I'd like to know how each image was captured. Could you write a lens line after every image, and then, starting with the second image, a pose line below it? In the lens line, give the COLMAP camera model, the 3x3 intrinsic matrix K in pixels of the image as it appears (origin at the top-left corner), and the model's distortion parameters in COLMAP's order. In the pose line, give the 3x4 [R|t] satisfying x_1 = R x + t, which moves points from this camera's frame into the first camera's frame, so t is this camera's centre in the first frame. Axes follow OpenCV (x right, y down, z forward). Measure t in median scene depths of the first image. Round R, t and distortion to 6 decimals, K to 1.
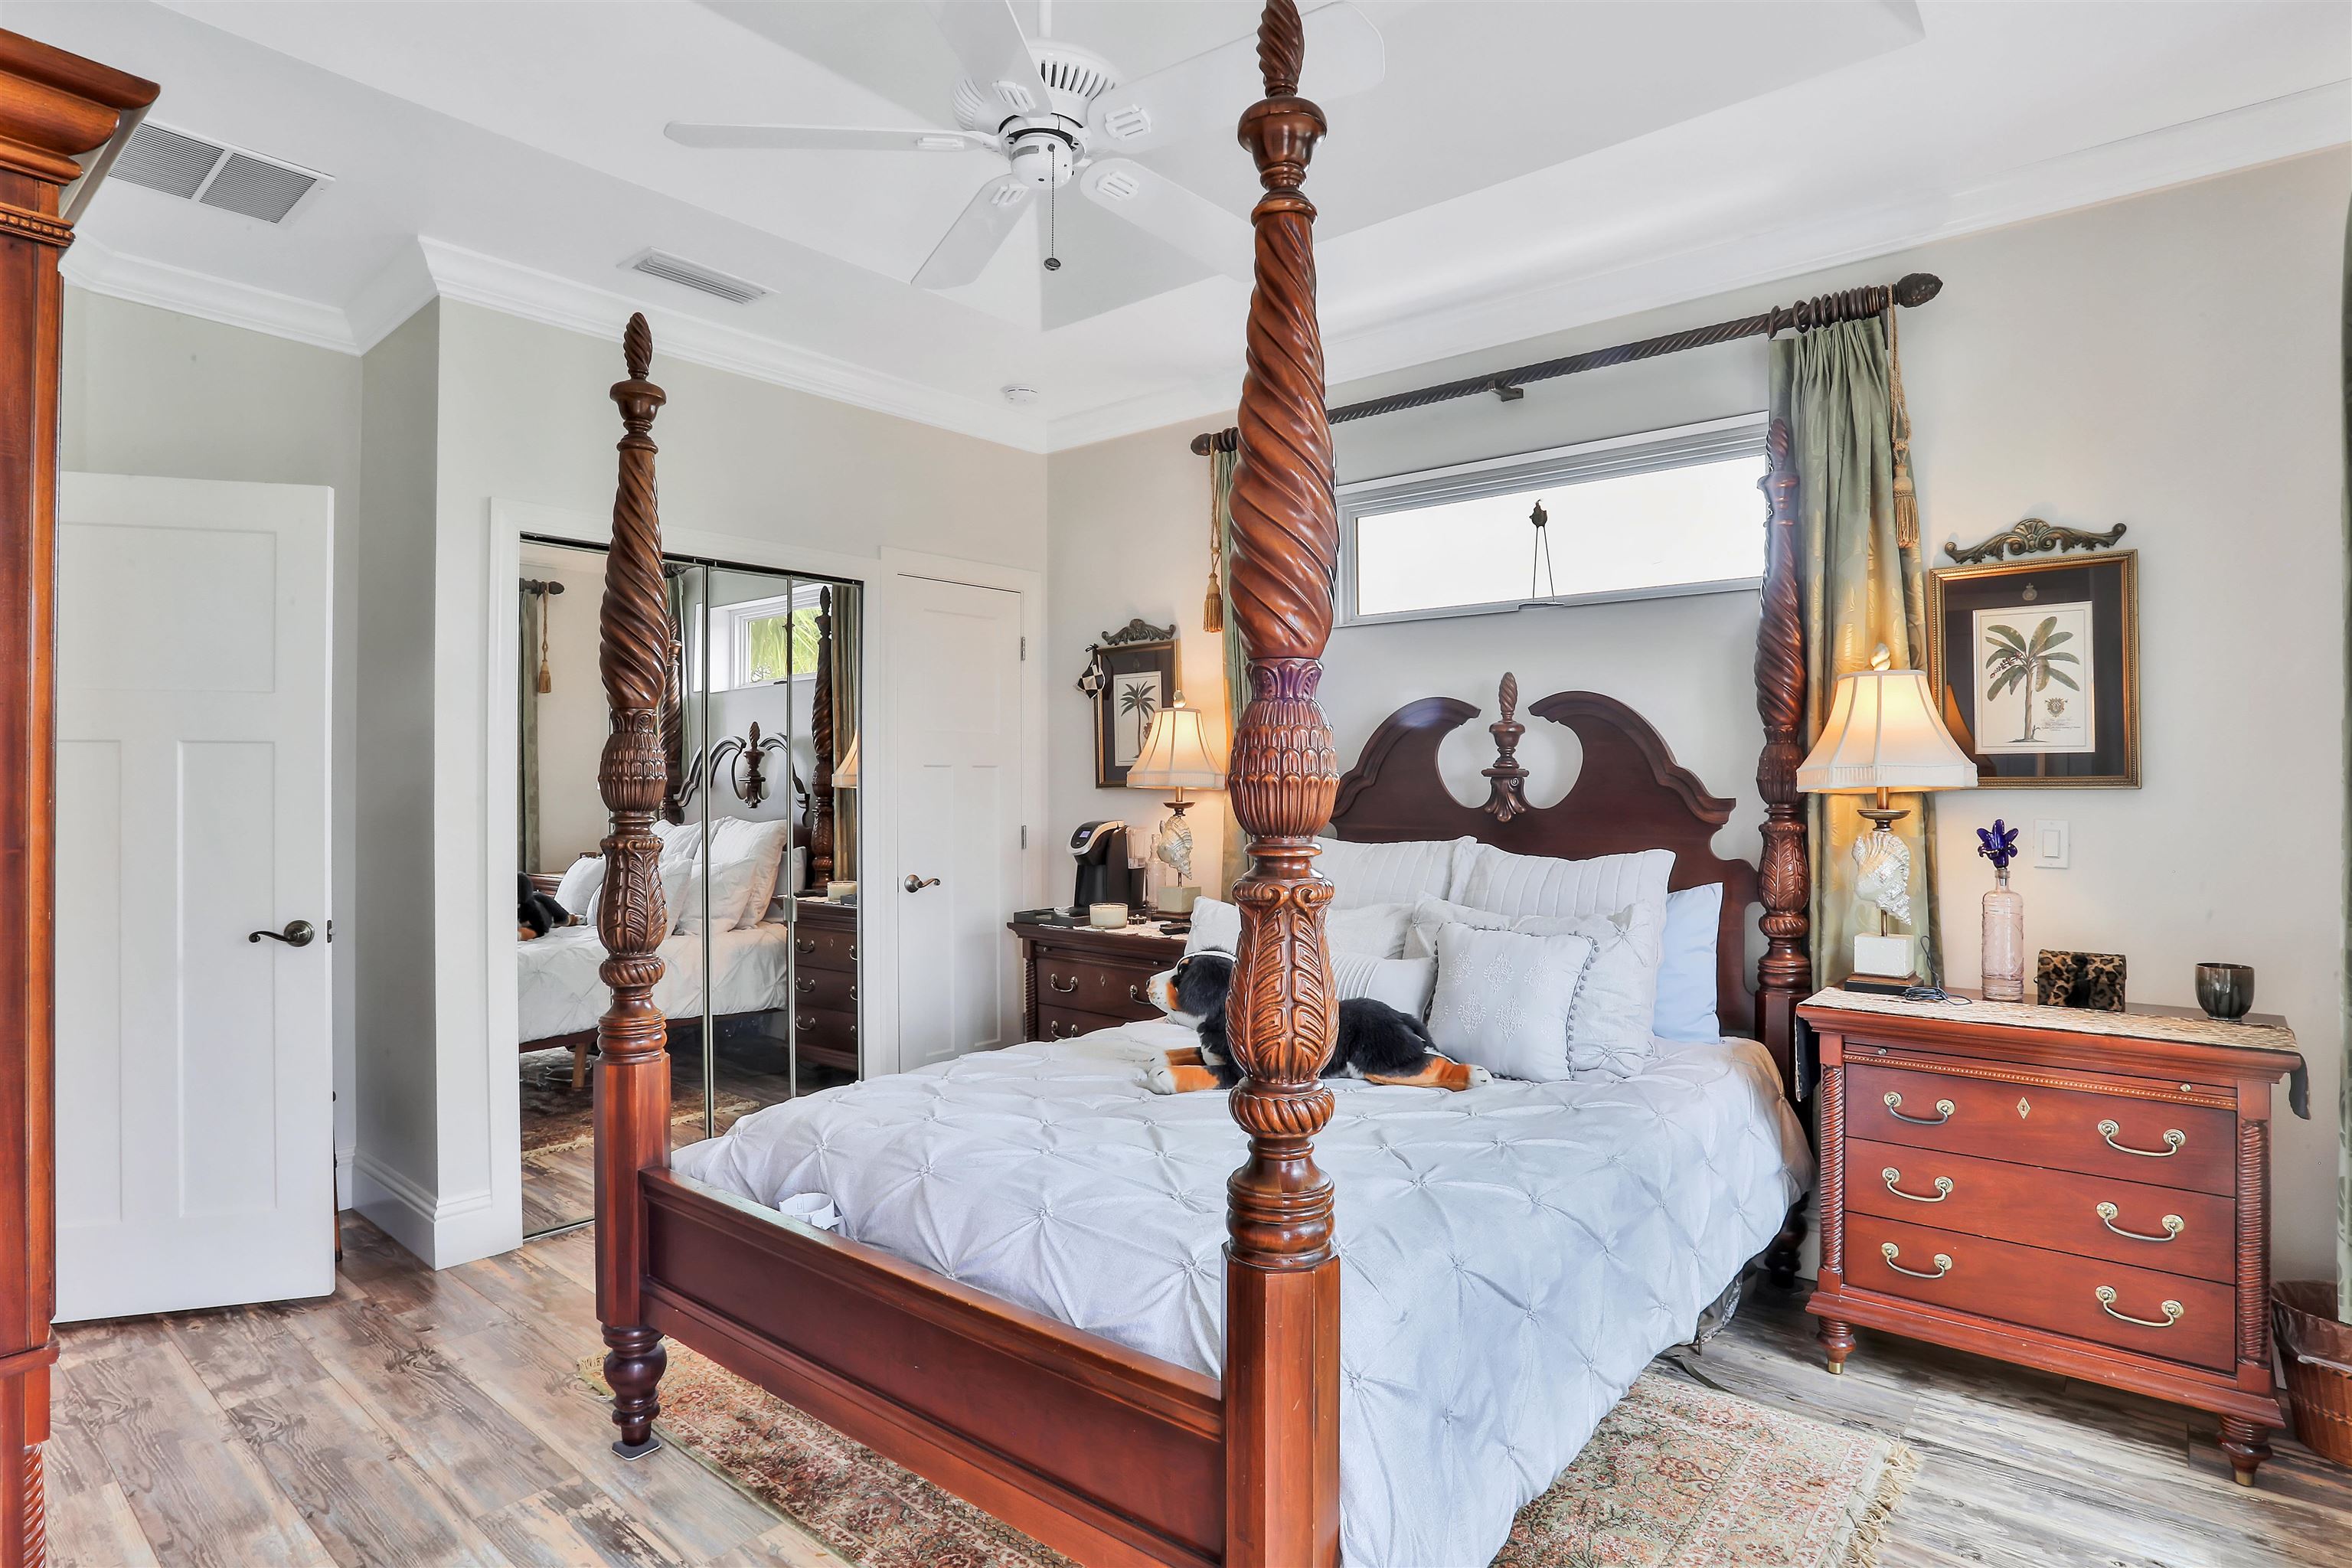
lens RADIAL K [[1239.0, 0, 1182.5], [0, 1239.0, 794.0], [0, 0, 1]] dist [-0.060564, 0.025929]
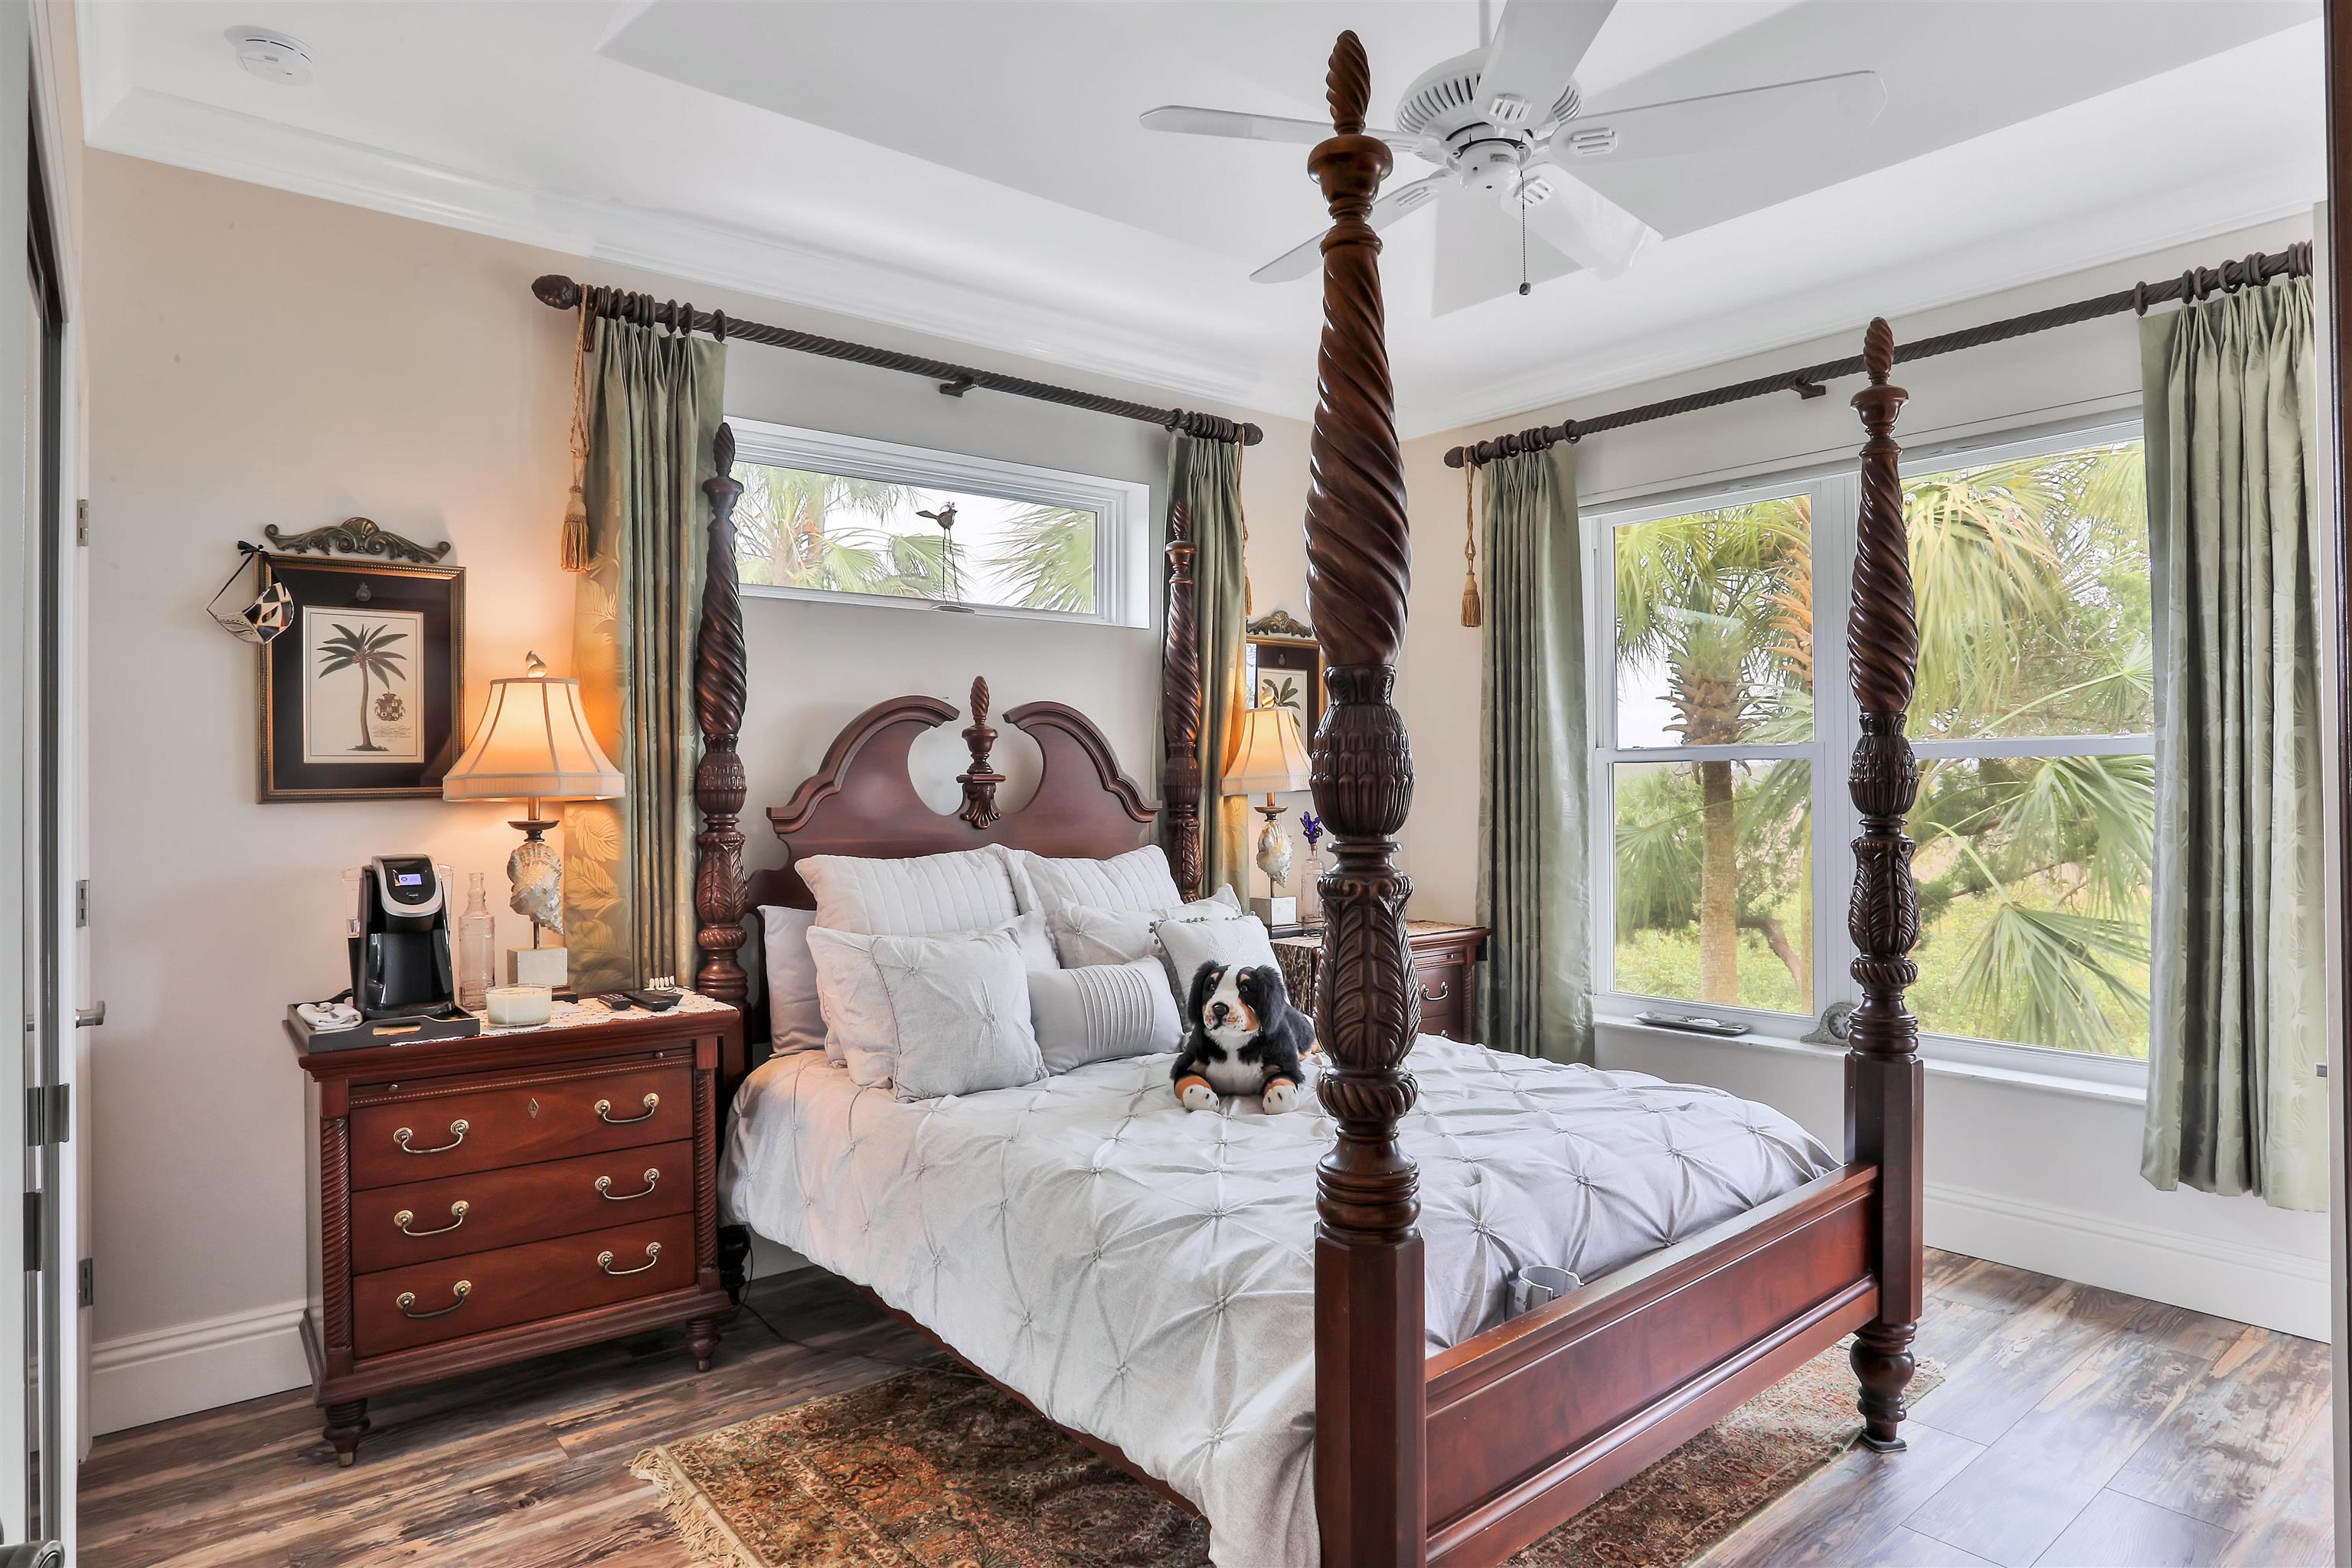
lens RADIAL K [[1301.5, 0, 1177.8], [0, 1301.5, 788.5], [0, 0, 1]] dist [-0.029568, 0.002905]
pose [[0.214985, -0.001868, 0.976616, -0.596974], [0.014249, 0.999898, -0.001225, -0.004994], [-0.976513, 0.014179, 0.214990, 0.520544]]
